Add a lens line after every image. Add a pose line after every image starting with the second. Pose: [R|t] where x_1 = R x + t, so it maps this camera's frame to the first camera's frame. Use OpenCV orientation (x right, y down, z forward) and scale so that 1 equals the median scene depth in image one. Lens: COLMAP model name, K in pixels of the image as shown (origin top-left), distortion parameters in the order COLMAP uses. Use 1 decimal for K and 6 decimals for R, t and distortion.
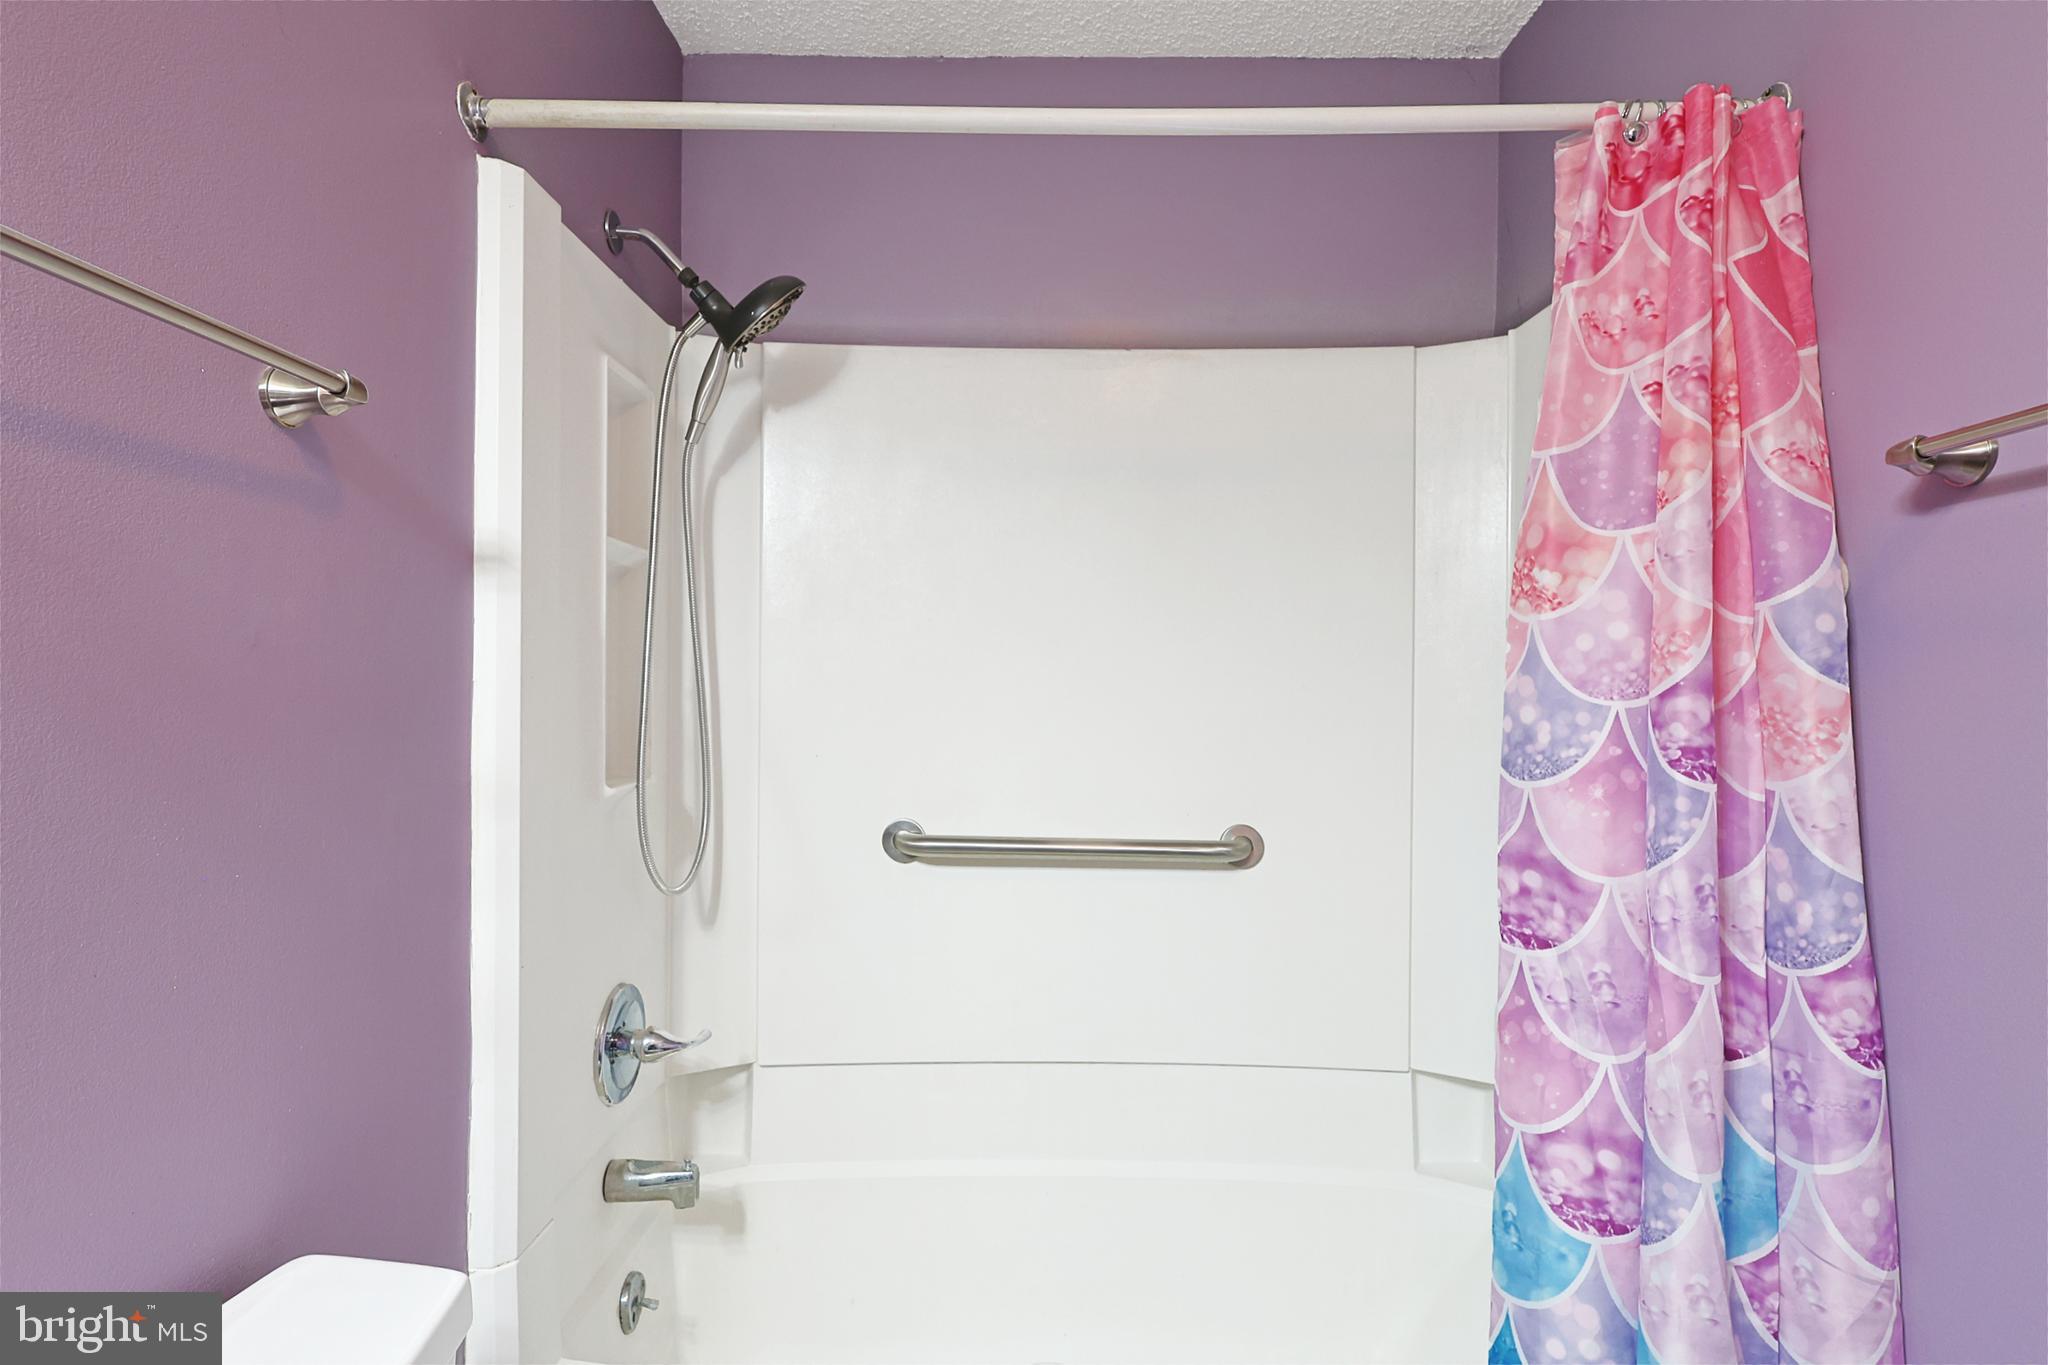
lens RADIAL K [[1008.5, 0, 1014.2], [0, 1008.5, 688.6], [0, 0, 1]] dist [-0.001394, 0.001853]
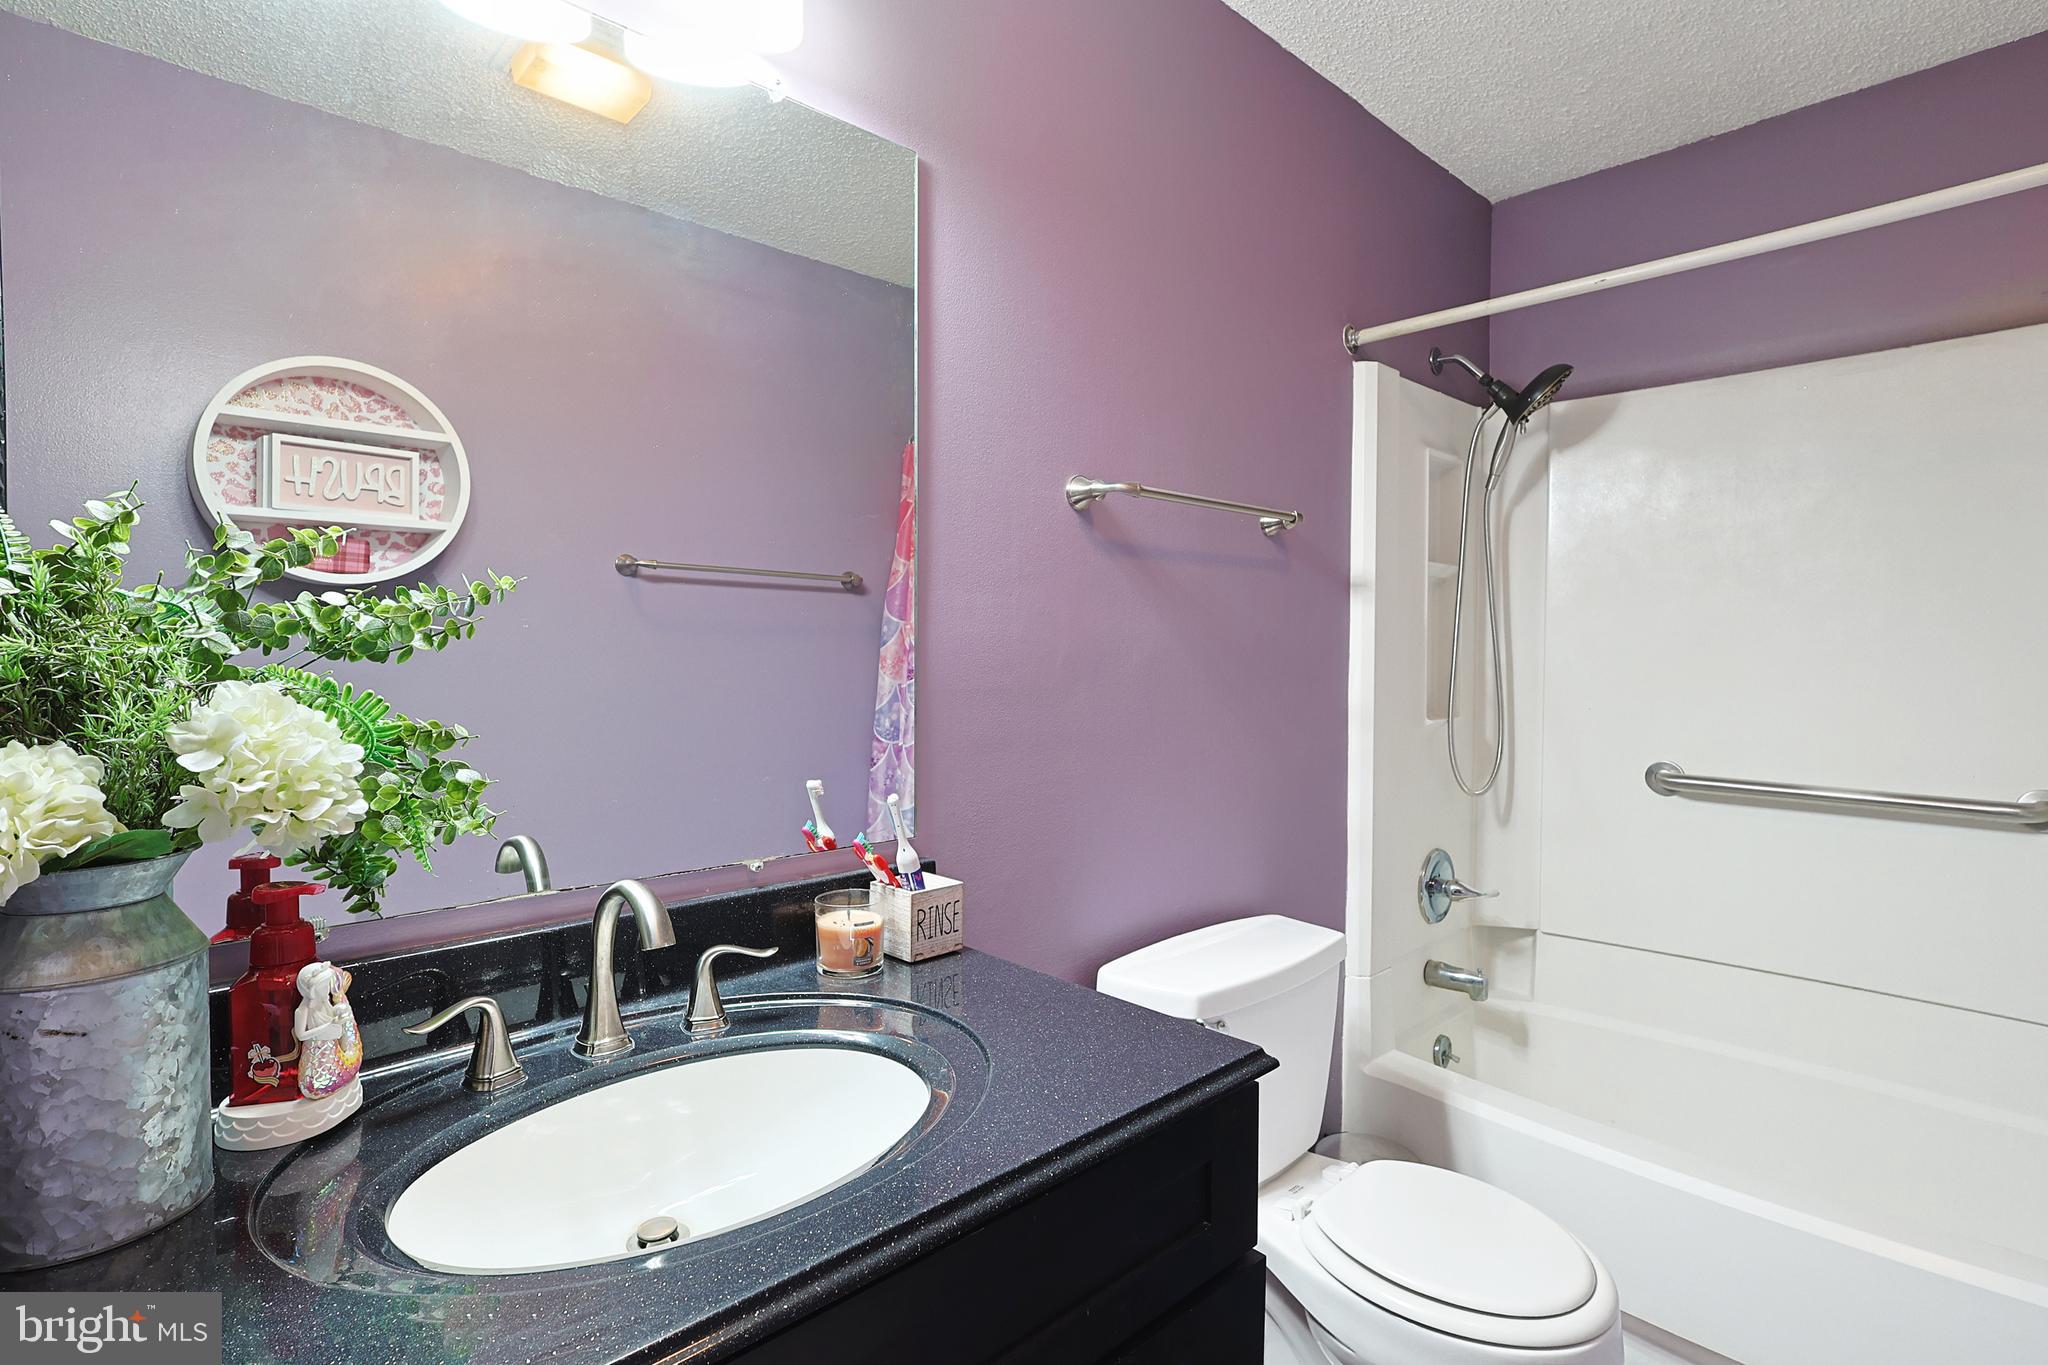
lens RADIAL K [[1008.5, 0, 1017.3], [0, 1008.5, 677.9], [0, 0, 1]] dist [-0.001394, 0.001853]
pose [[0.686213, 0.013892, -0.727268, 0.285623], [-0.000614, 0.999828, 0.018519, 0.002958], [0.727400, -0.012261, 0.686104, -0.519930]]
